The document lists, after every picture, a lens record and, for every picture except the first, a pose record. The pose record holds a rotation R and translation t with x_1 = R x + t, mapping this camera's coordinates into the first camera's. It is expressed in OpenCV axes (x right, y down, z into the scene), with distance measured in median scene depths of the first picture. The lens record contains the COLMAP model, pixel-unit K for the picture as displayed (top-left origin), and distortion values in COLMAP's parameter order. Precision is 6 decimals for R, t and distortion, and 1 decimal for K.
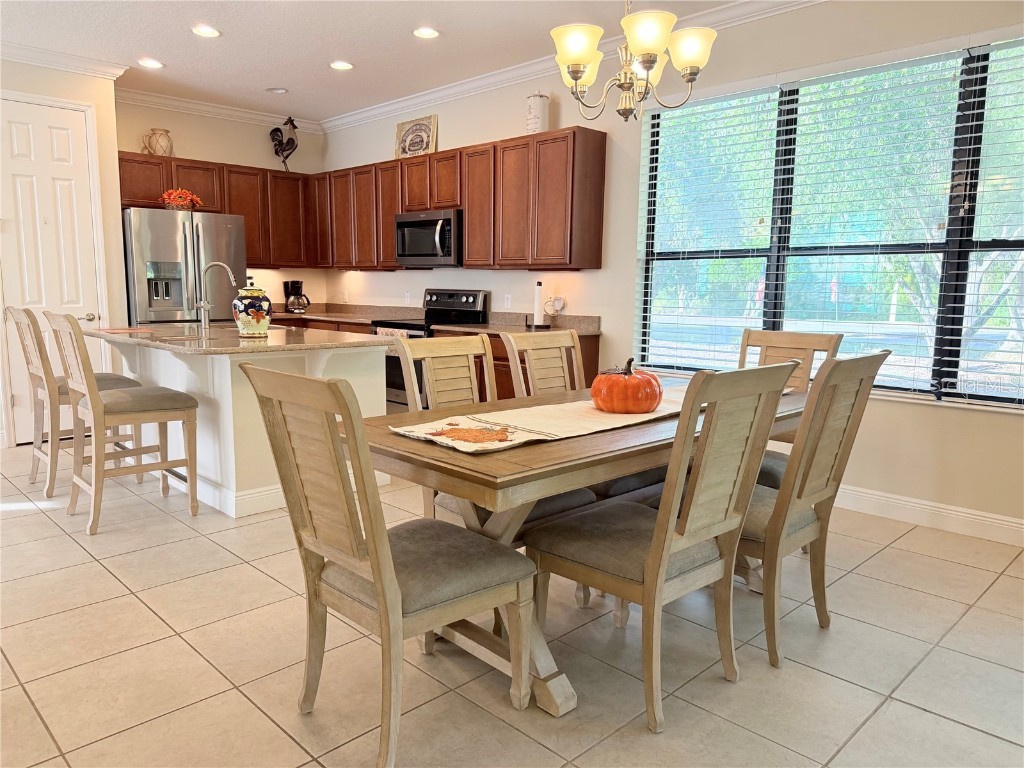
lens RADIAL K [[728.3, 0, 510.6], [0, 728.3, 395.8], [0, 0, 1]] dist [0.085629, -0.117388]
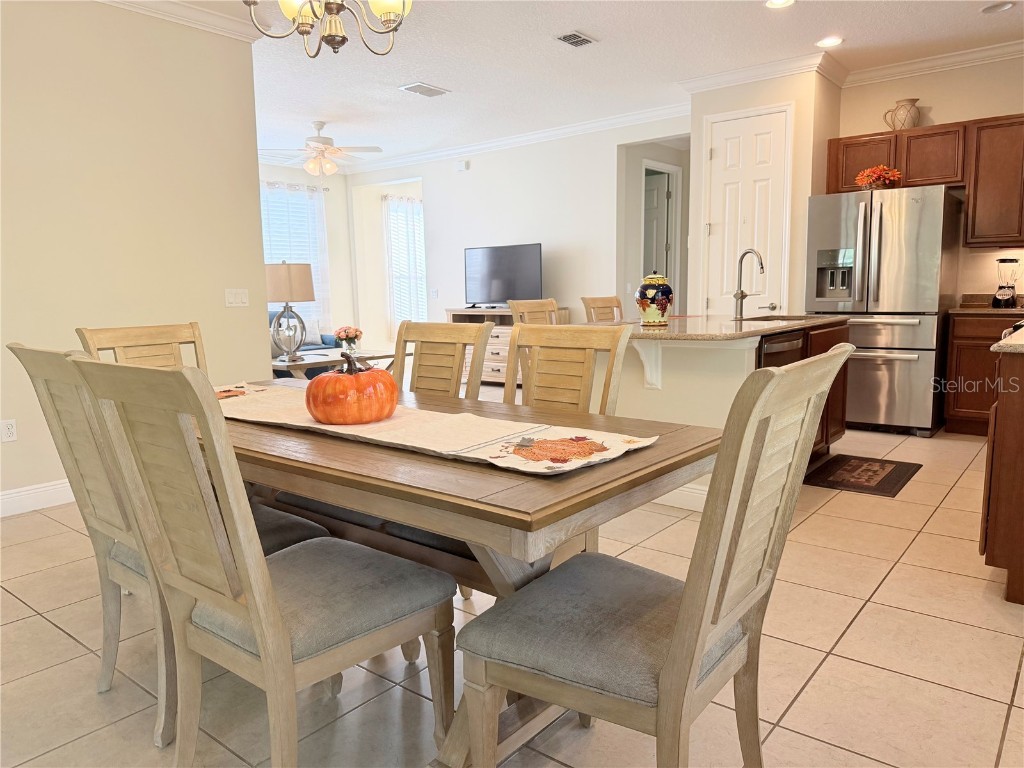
lens RADIAL K [[723.5, 0, 513.6], [0, 723.5, 377.5], [0, 0, 1]] dist [0.049581, -0.060061]
pose [[0.116287, 0.111869, -0.986895, 0.384909], [-0.128312, 0.987002, 0.096762, -0.052938], [0.984893, 0.115378, 0.129130, 0.454462]]
